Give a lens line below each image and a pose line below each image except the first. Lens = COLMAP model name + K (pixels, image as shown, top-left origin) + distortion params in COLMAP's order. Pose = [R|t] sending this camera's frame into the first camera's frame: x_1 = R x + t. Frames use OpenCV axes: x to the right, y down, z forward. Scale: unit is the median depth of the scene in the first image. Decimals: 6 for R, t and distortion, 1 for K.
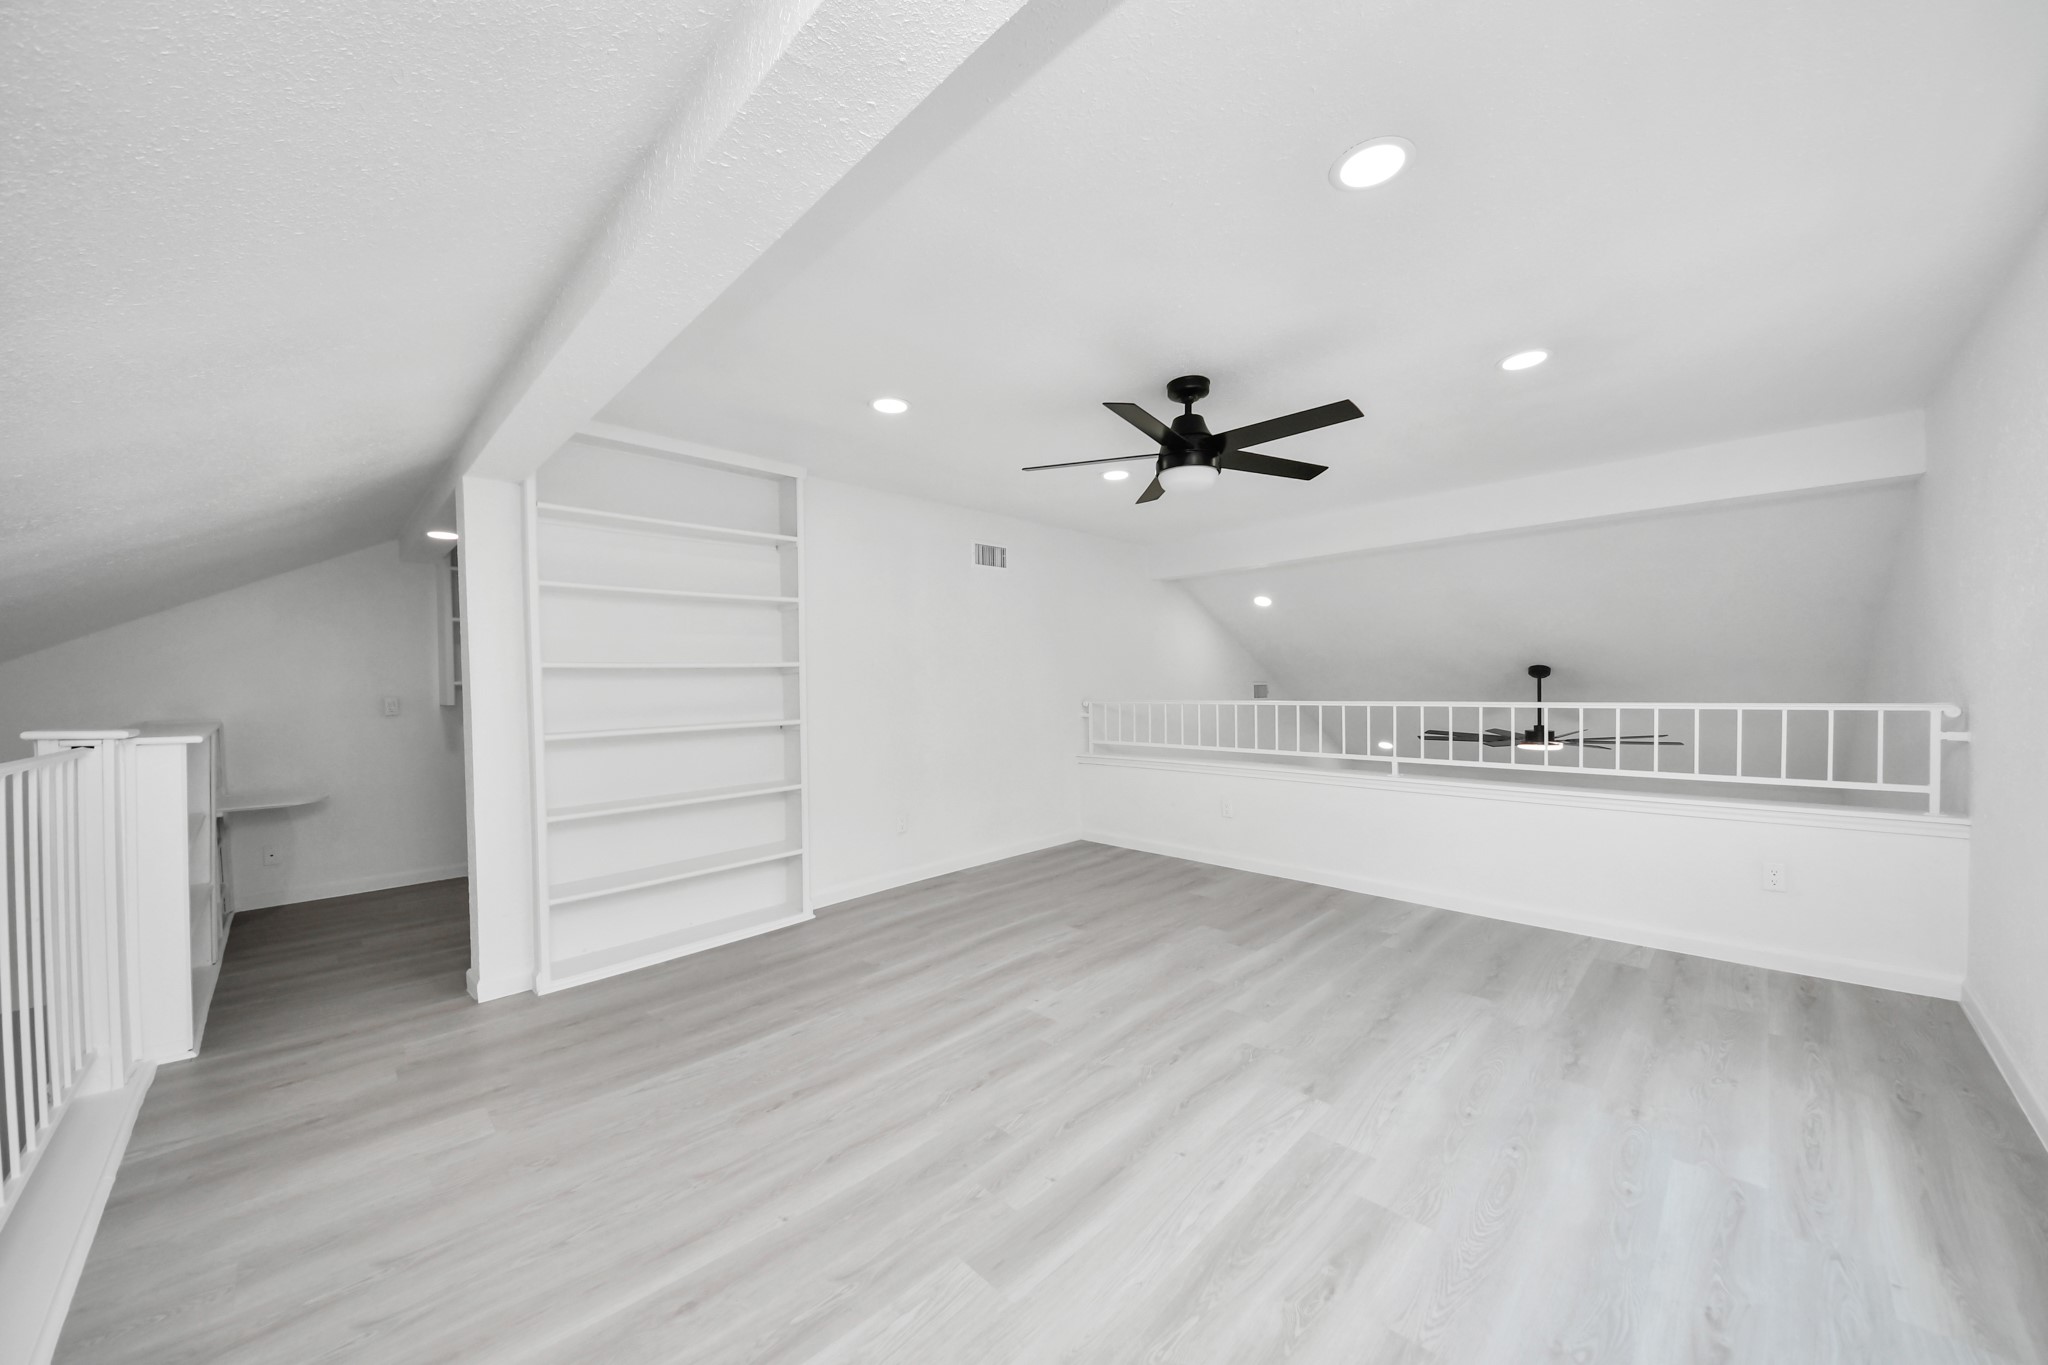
lens RADIAL K [[731.6, 0, 1019.1], [0, 731.6, 688.0], [0, 0, 1]] dist [0.037219, -0.023986]
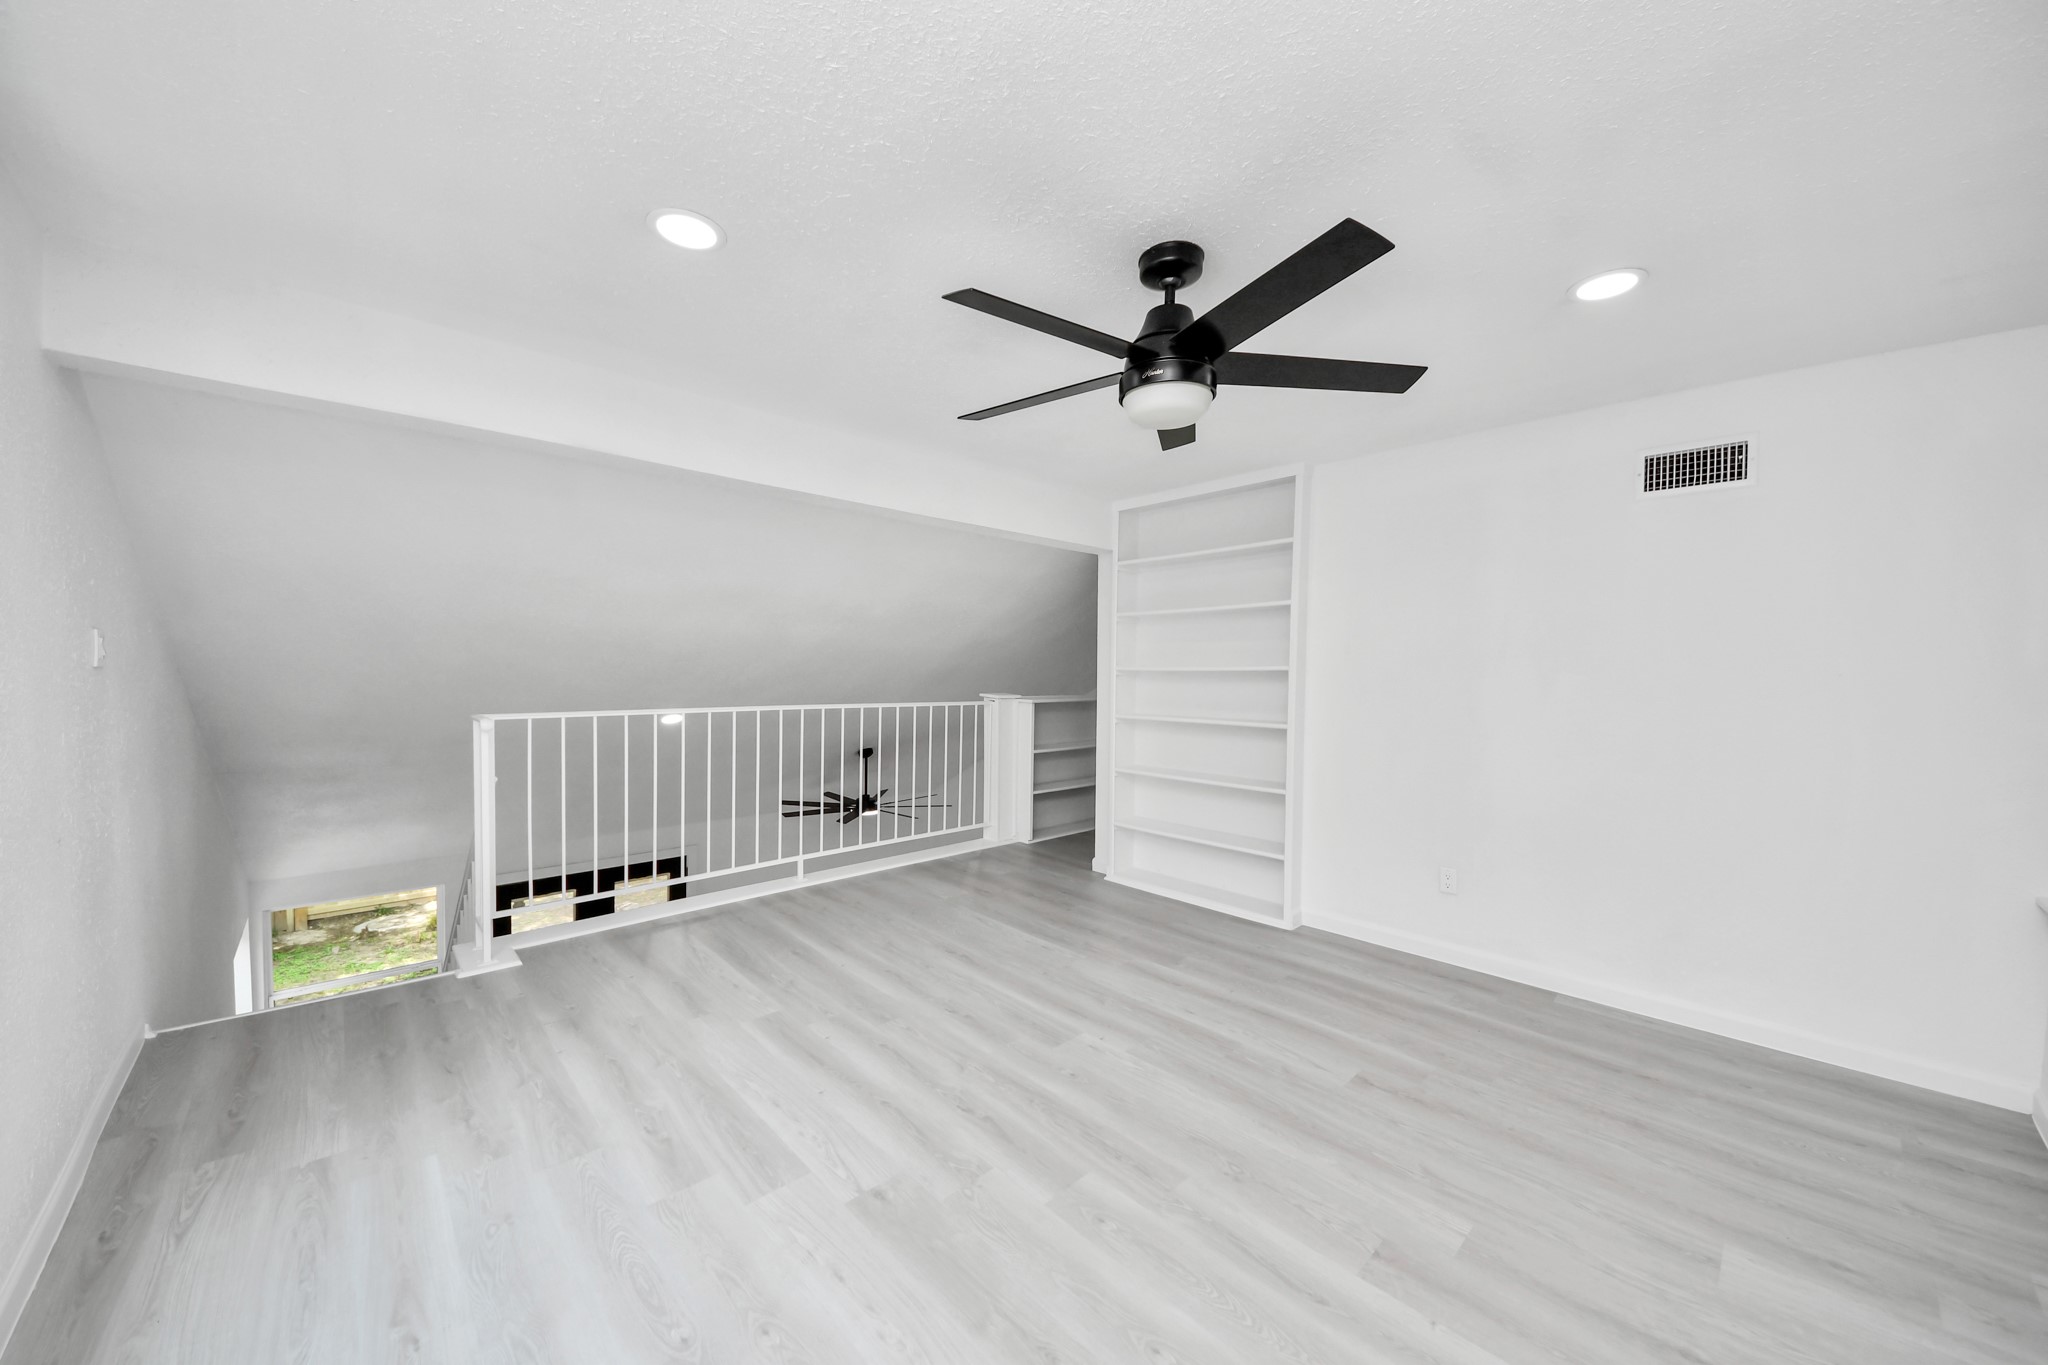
lens RADIAL K [[731.6, 0, 1019.1], [0, 731.6, 688.0], [0, 0, 1]] dist [0.037219, -0.023986]
pose [[-0.032605, 0.046833, -0.998370, 0.976272], [-0.019357, 0.998685, 0.047480, -0.062582], [0.999281, 0.020874, -0.031656, 0.954760]]
